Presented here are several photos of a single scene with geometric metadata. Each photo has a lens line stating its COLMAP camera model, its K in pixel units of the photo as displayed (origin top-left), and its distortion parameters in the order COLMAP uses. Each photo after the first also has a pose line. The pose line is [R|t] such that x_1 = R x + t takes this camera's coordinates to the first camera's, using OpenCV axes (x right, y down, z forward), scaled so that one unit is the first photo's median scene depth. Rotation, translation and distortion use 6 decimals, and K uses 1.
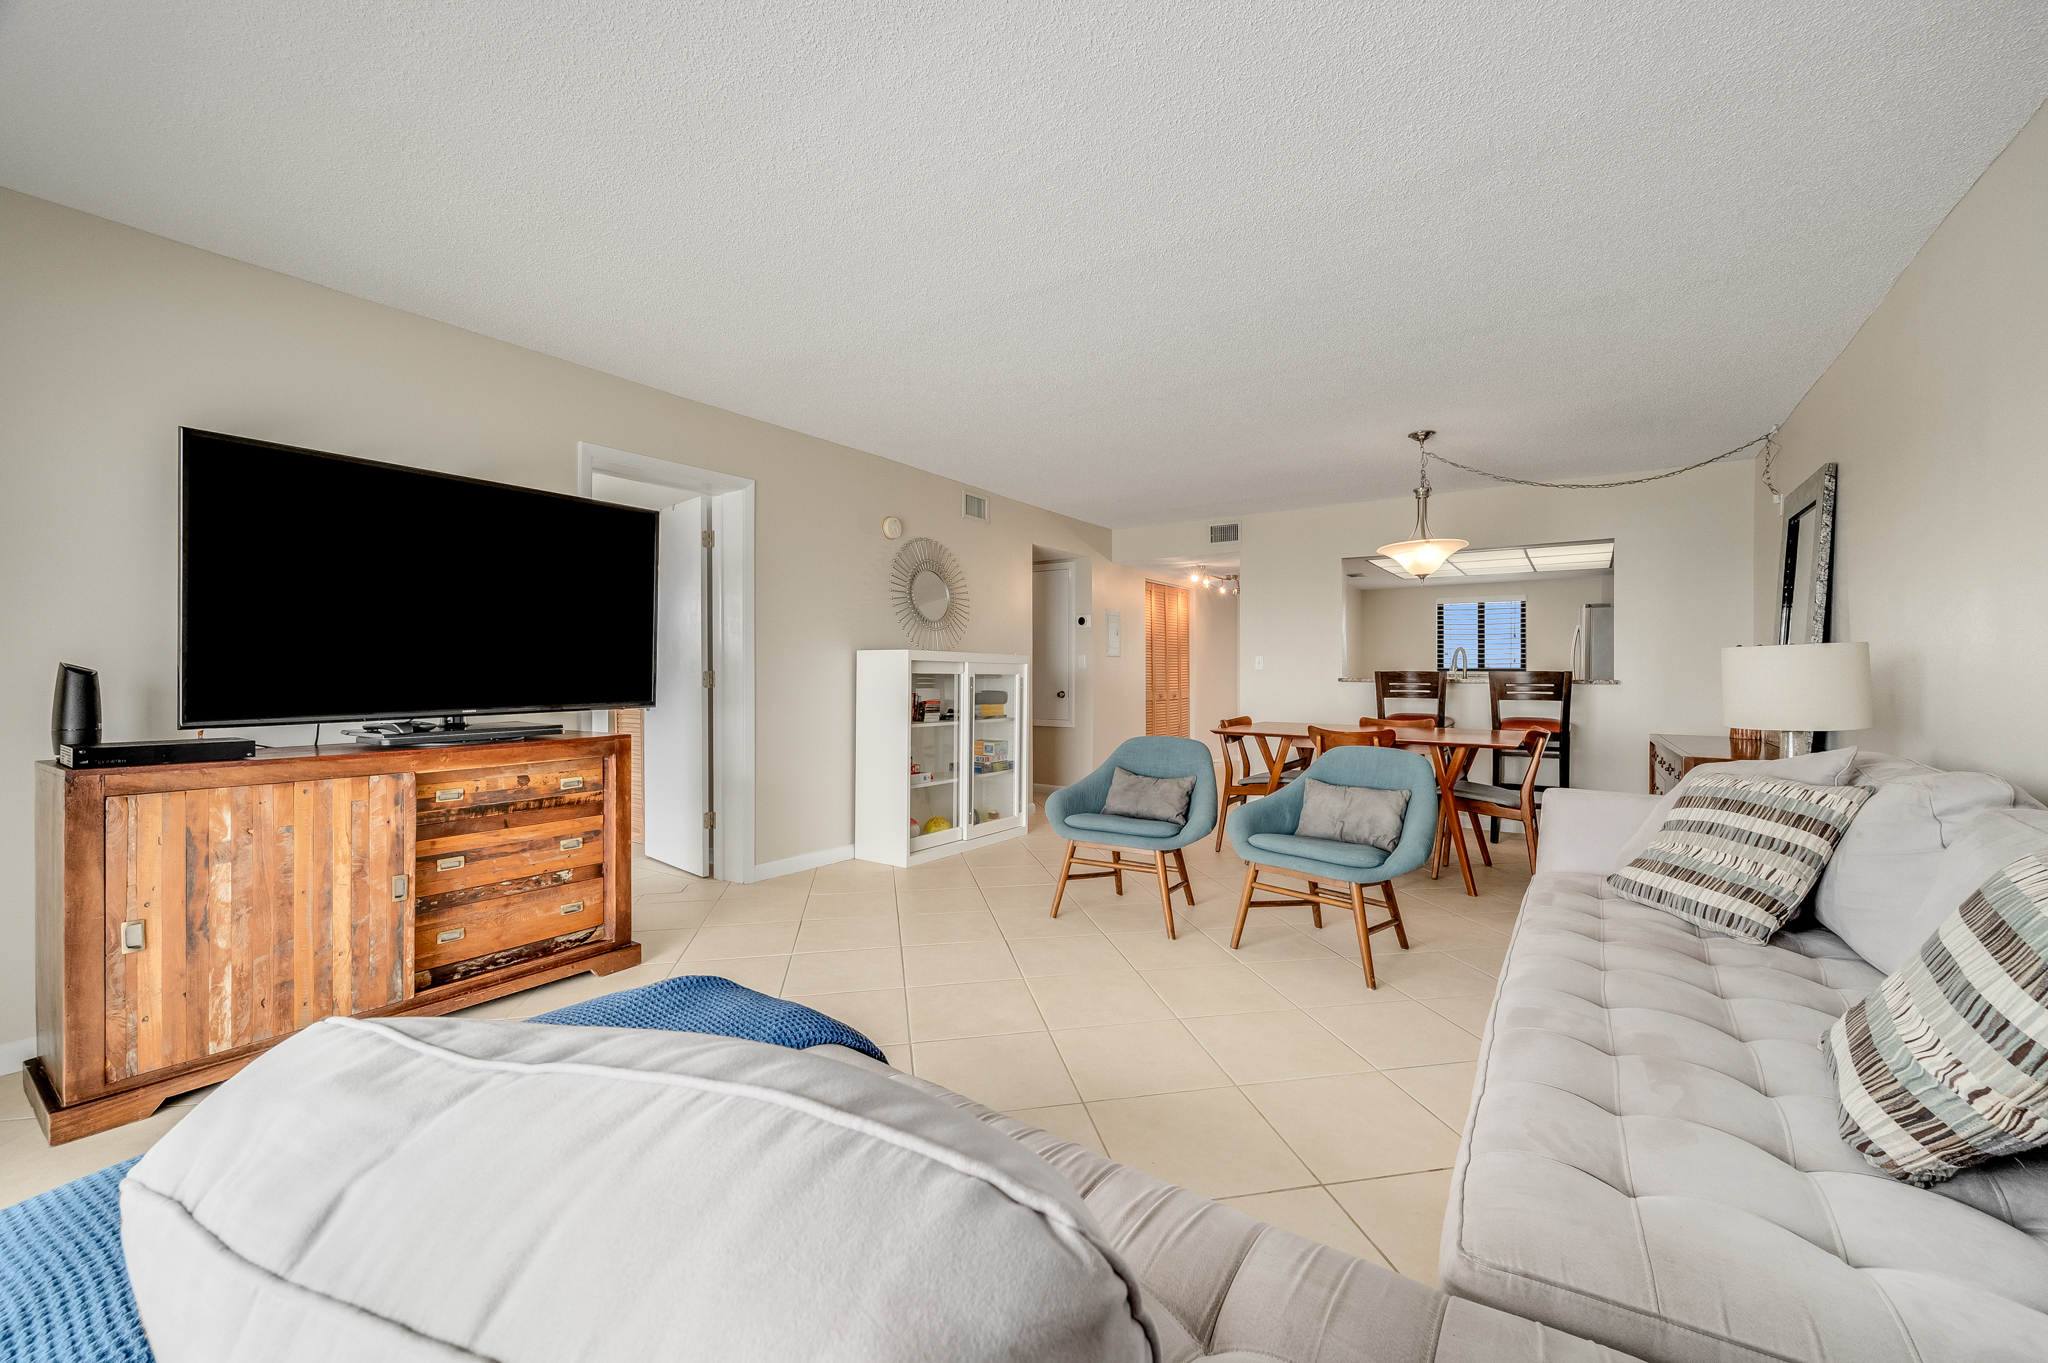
lens RADIAL K [[830.0, 0, 1024.0], [0, 830.0, 681.5], [0, 0, 1]] dist [-0.000460, 0.000188]
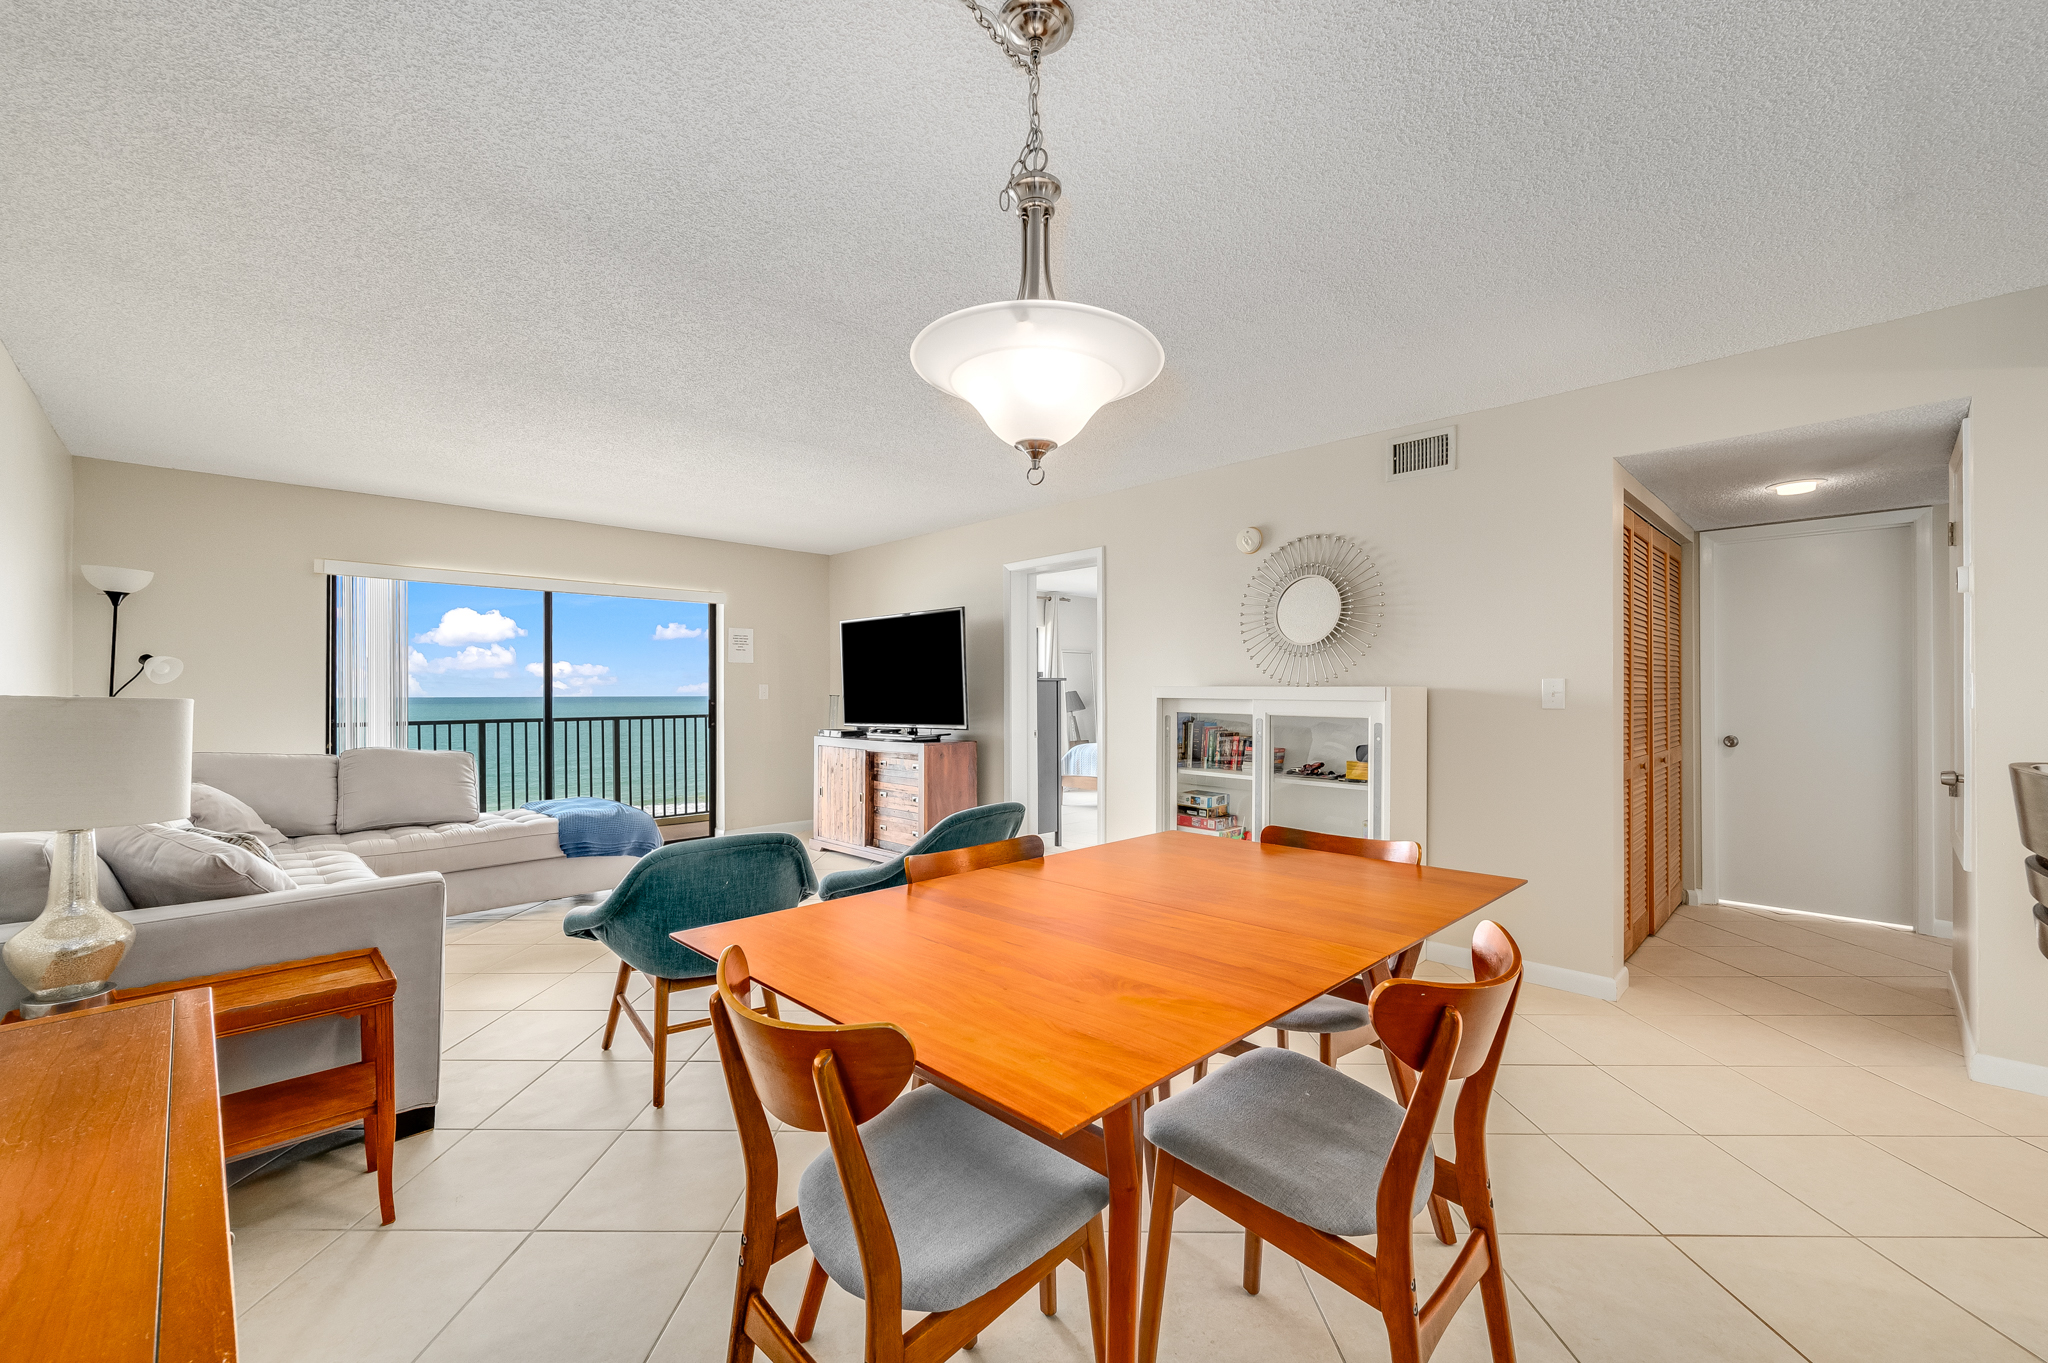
lens RADIAL K [[830.0, 0, 1024.0], [0, 830.0, 681.5], [0, 0, 1]] dist [-0.000460, 0.000188]
pose [[-0.205151, -0.013178, -0.978642, 0.631009], [-0.005356, 0.999910, -0.012341, -0.024129], [0.978716, 0.002710, -0.205203, 0.830780]]
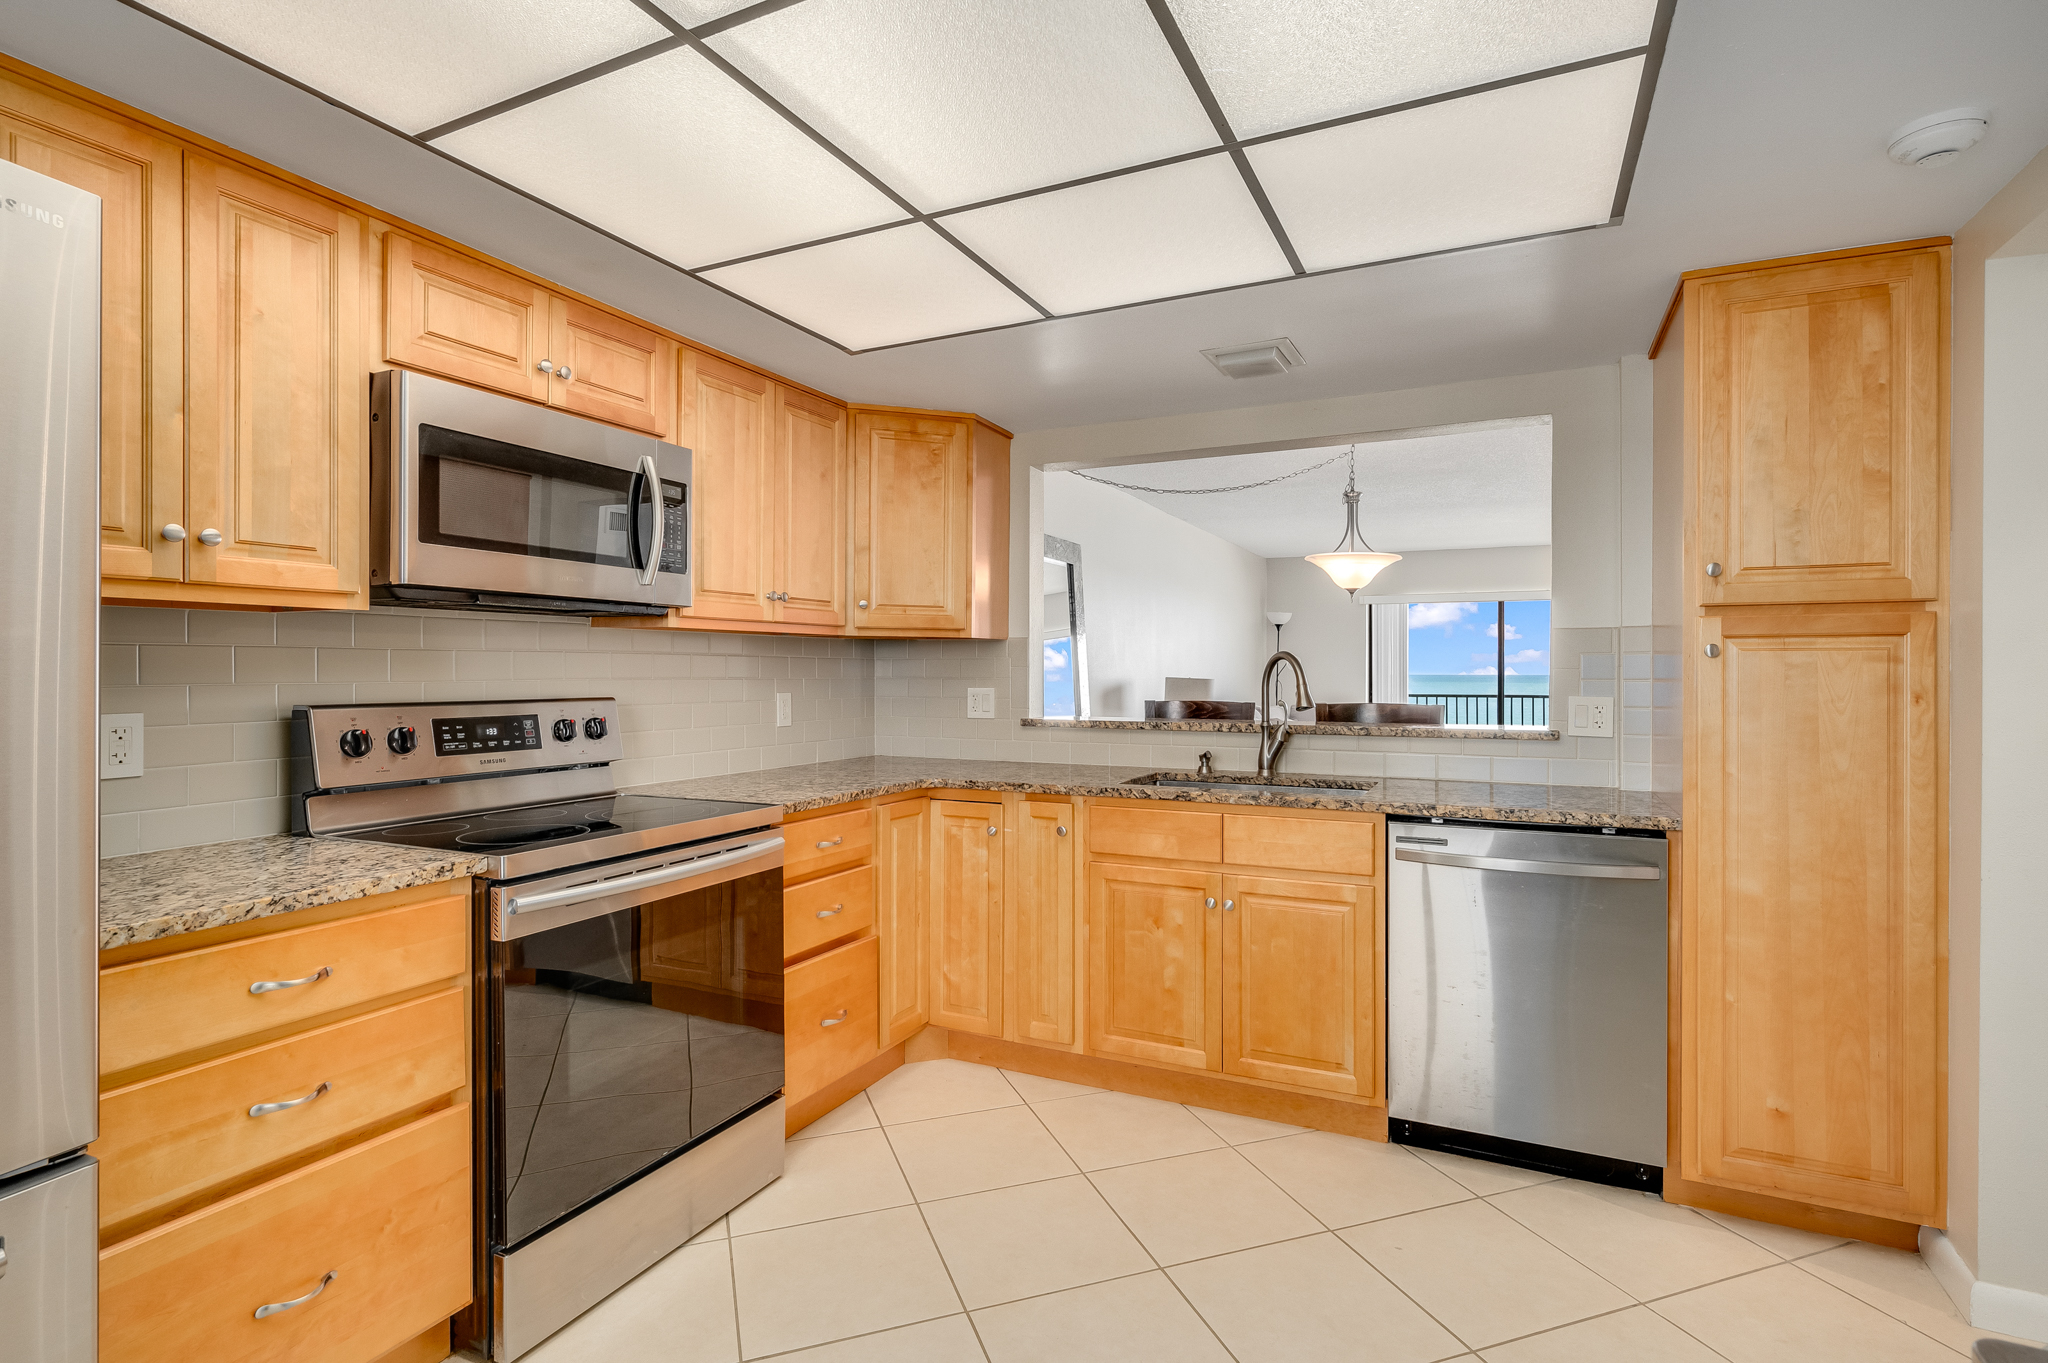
lens RADIAL K [[997.6, 0, 1023.9], [0, 997.6, 672.7], [0, 0, 1]] dist [-0.002594, -0.000020]
pose [[-0.990463, -0.004472, -0.137710, 0.765284], [-0.005910, 0.999932, 0.010034, -0.037095], [0.137656, 0.010752, -0.990422, 1.563957]]
